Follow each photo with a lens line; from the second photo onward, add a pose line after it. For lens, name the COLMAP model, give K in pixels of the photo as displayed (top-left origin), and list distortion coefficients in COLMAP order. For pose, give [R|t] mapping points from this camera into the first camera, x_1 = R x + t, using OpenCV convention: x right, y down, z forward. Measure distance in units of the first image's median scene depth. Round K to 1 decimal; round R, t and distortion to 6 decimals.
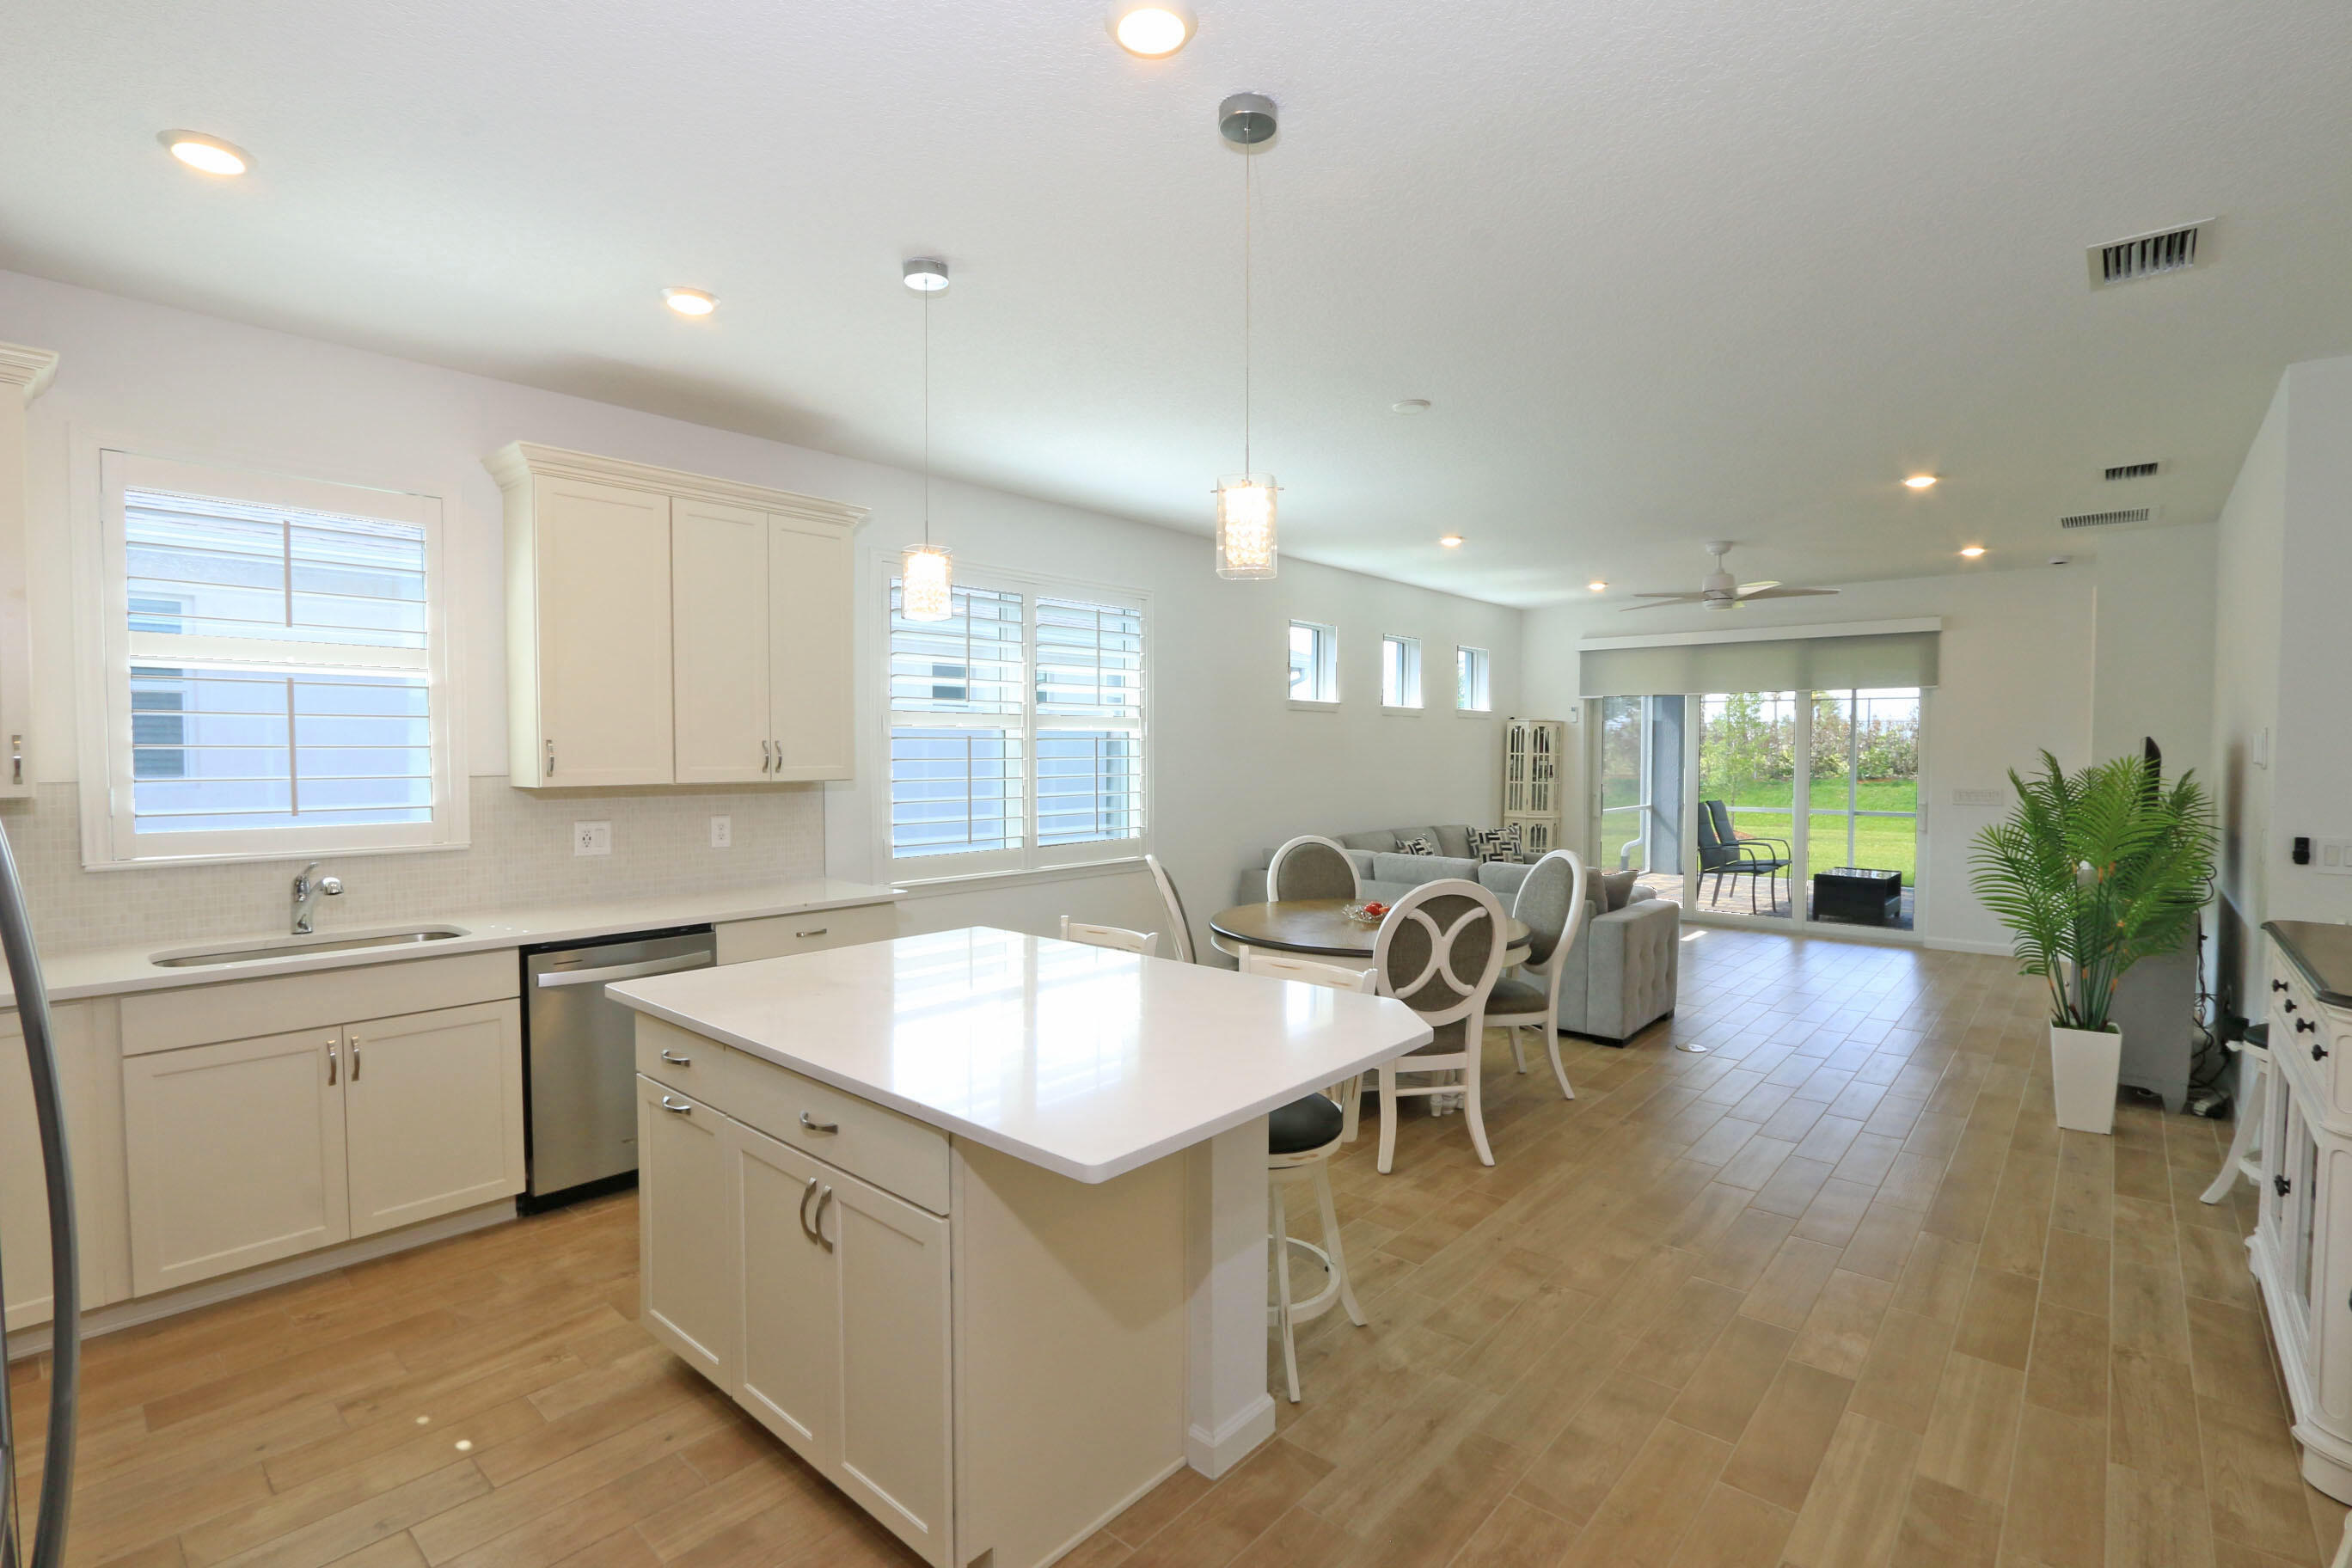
lens RADIAL K [[1083.0, 0, 1176.6], [0, 1083.0, 785.5], [0, 0, 1]] dist [-0.022818, 0.000511]
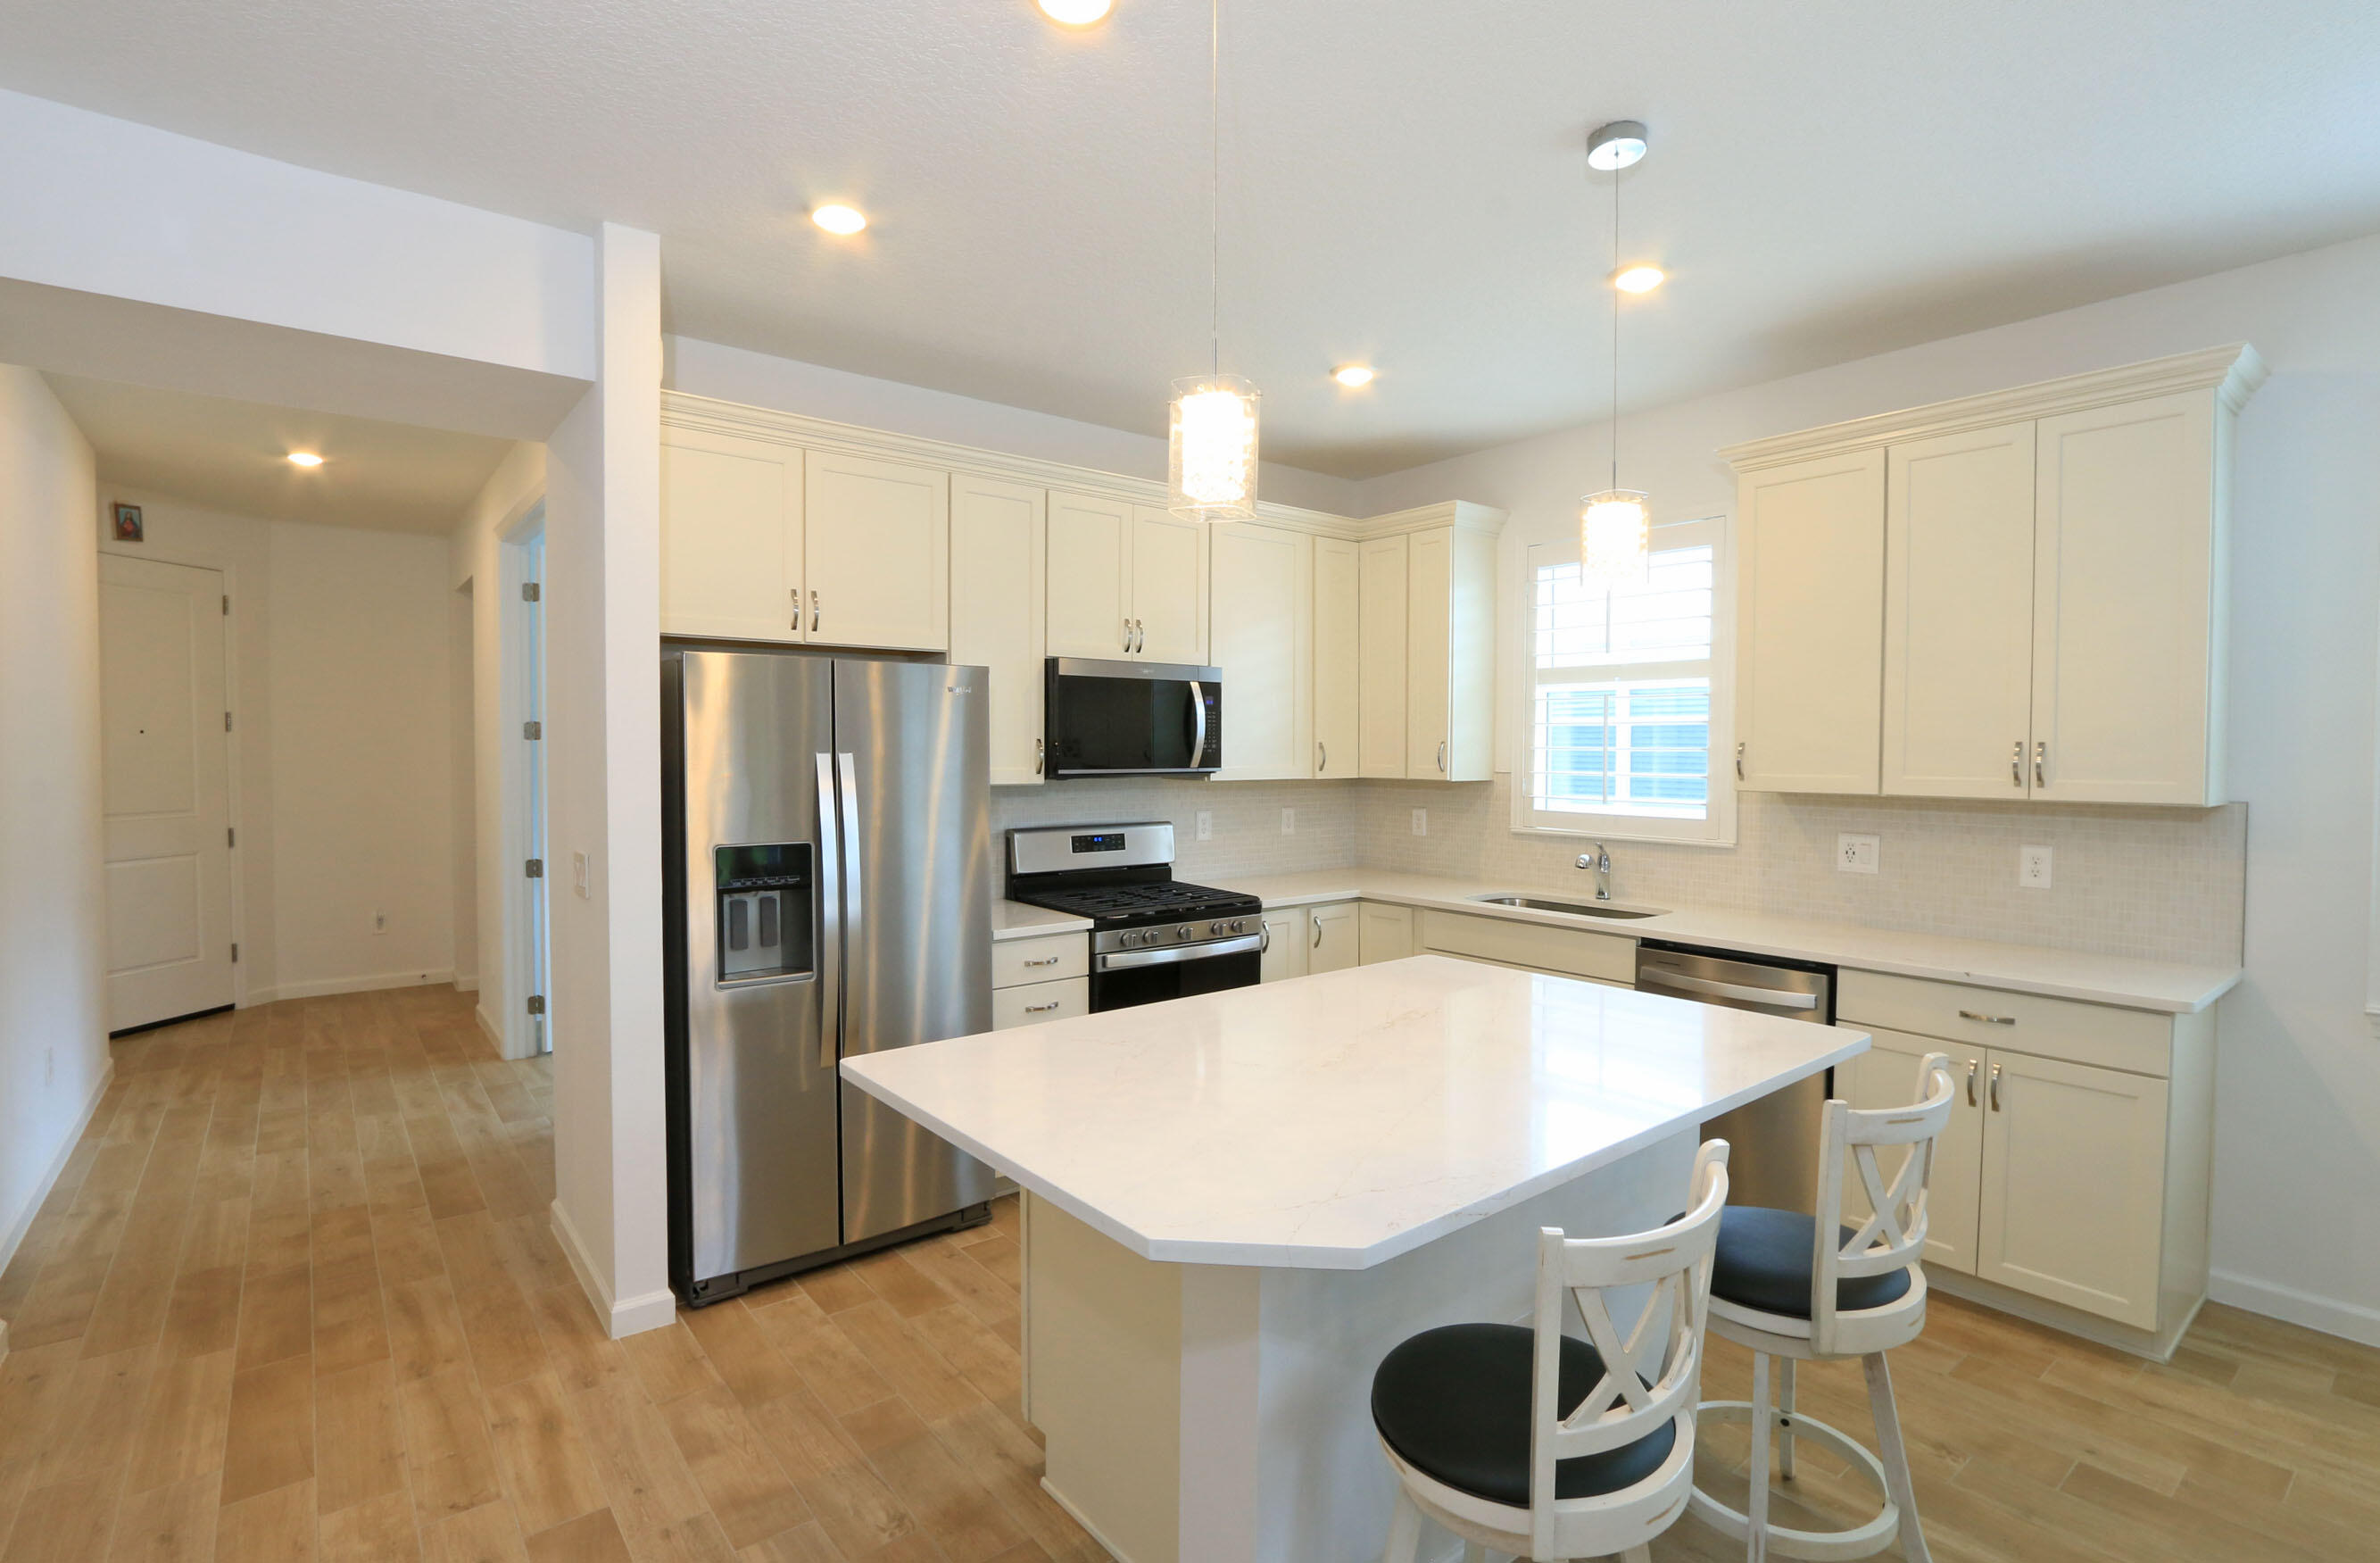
lens RADIAL K [[1123.3, 0, 1204.5], [0, 1123.3, 776.8], [0, 0, 1]] dist [-0.020998, 0.001537]
pose [[-0.164148, 0.025322, -0.986111, 0.568960], [-0.038309, 0.998753, 0.032023, -0.028632], [0.985692, 0.043033, -0.162973, 0.777029]]
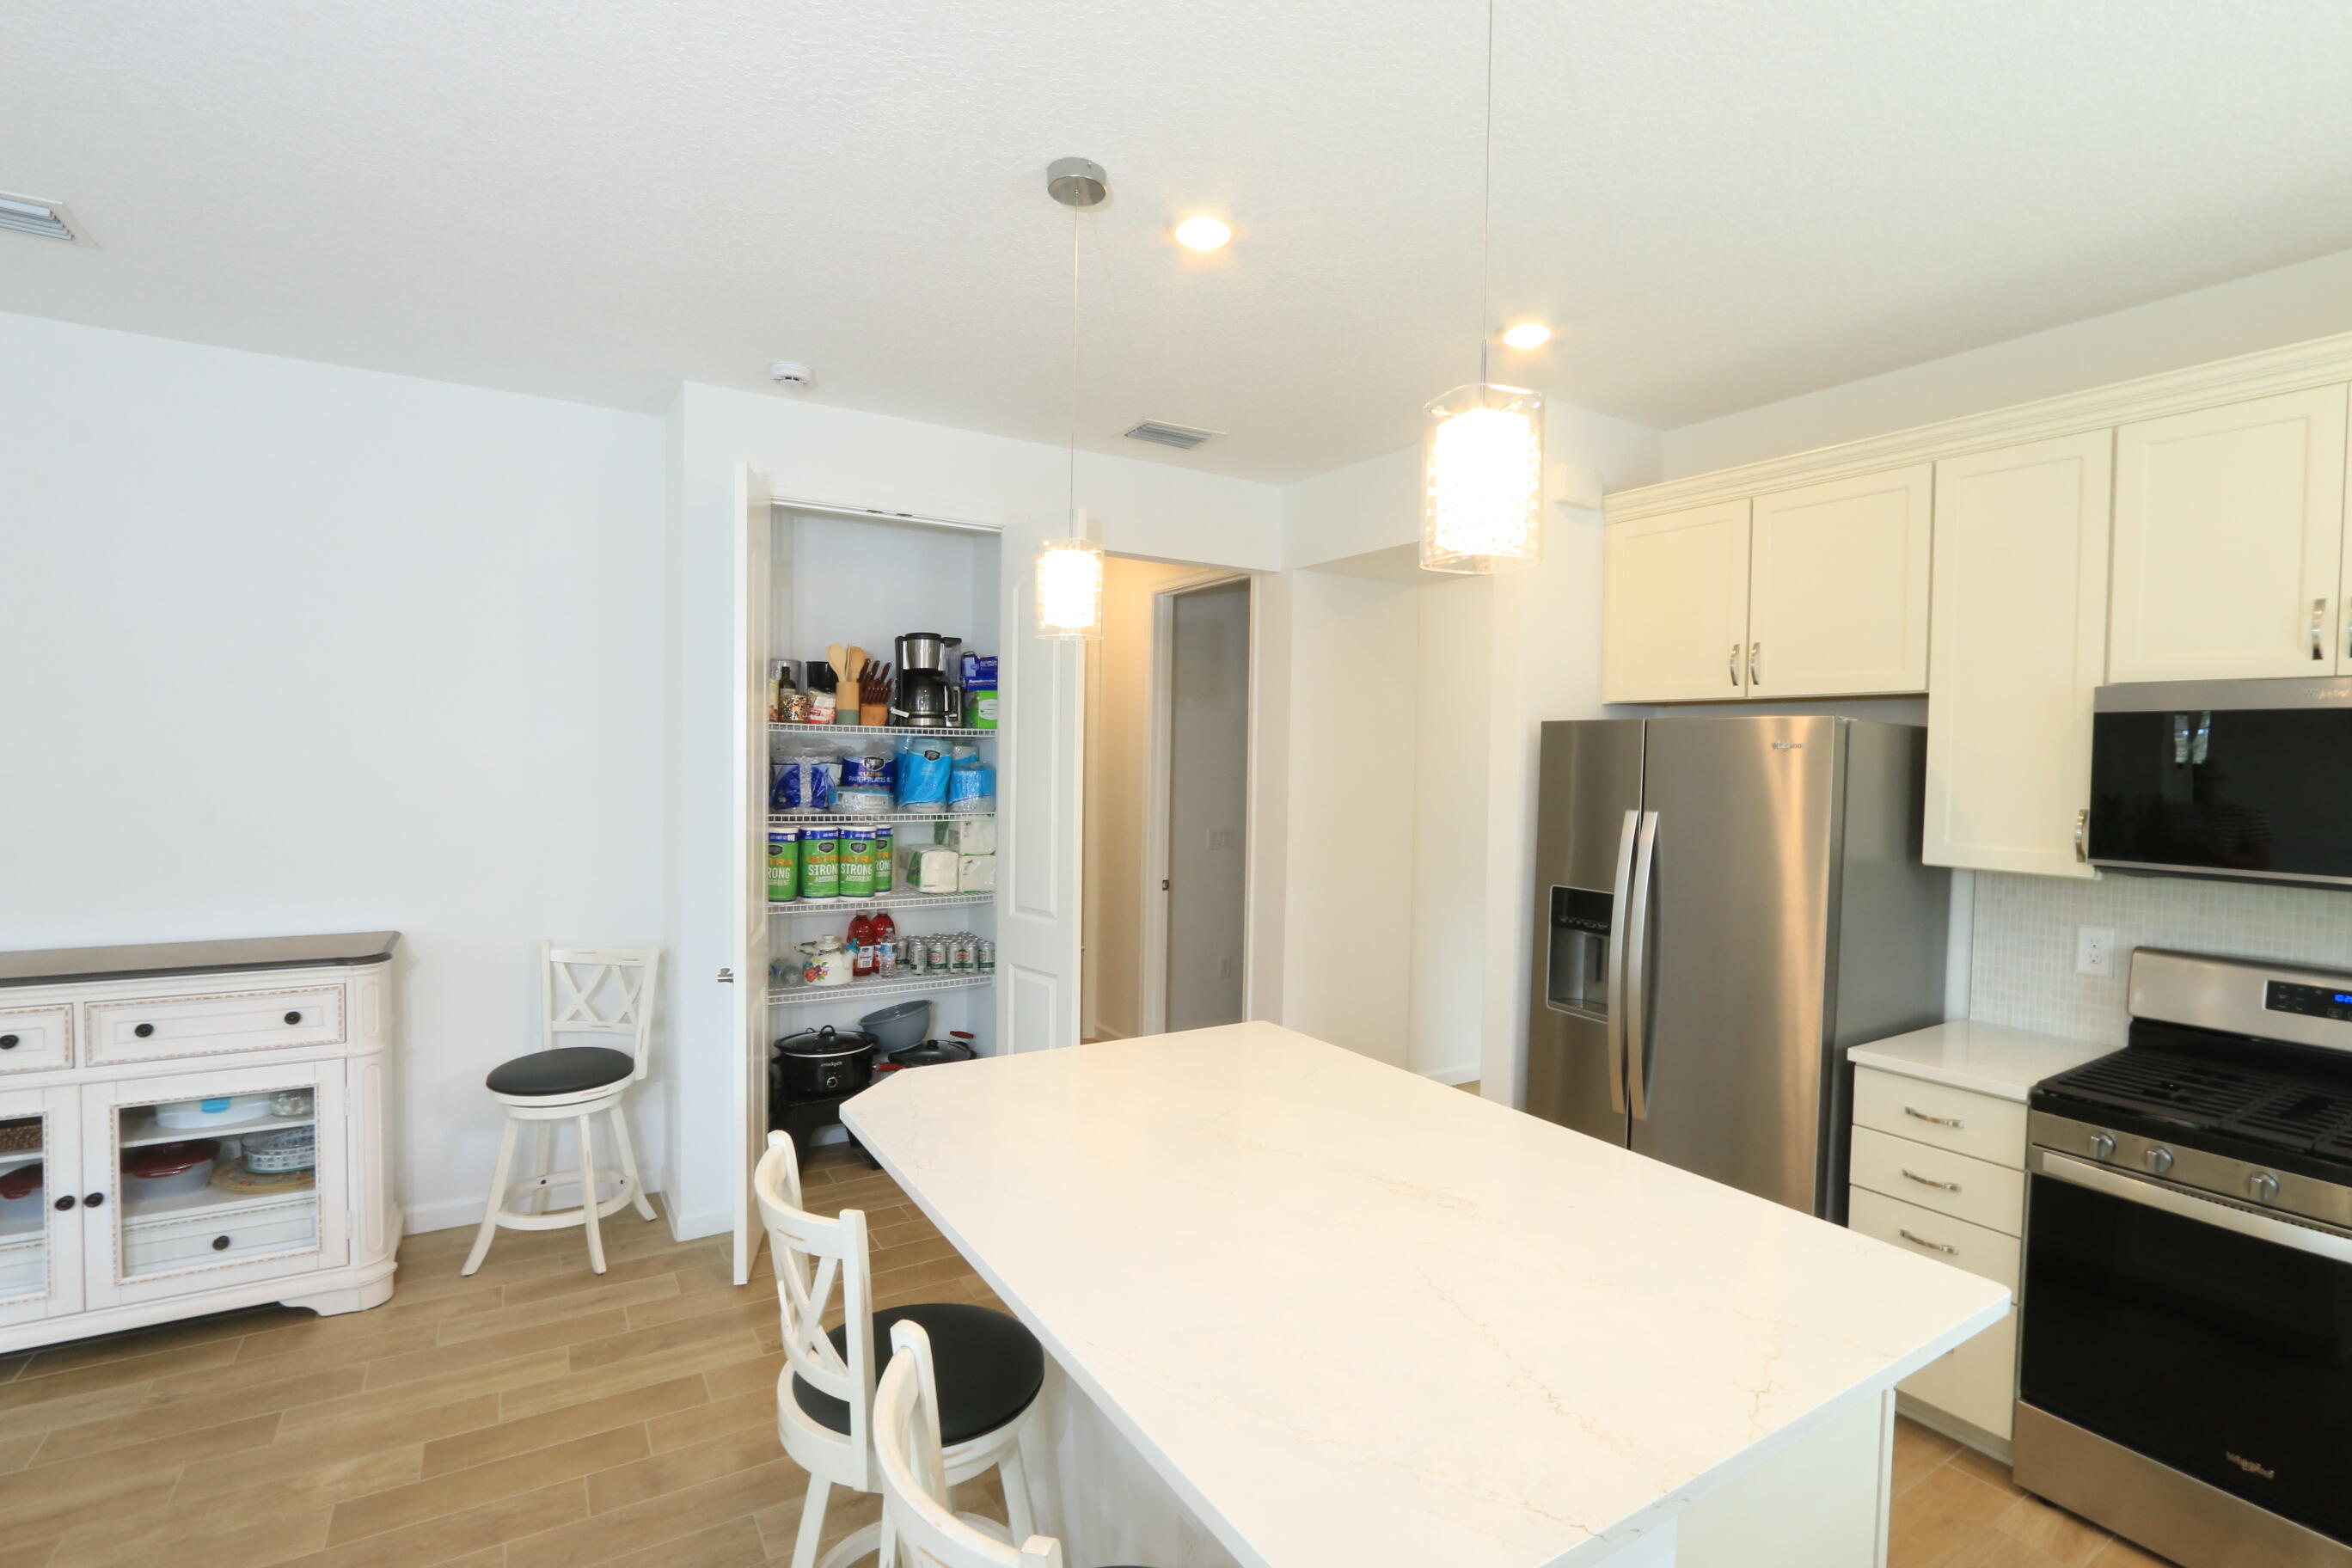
lens RADIAL K [[1074.2, 0, 1181.9], [0, 1074.2, 788.5], [0, 0, 1]] dist [-0.014797, 0.000822]
pose [[-0.957965, -0.029148, 0.285400, -0.220869], [-0.010929, 0.997811, 0.065223, -0.083345], [-0.286676, 0.059362, -0.956187, 1.328560]]
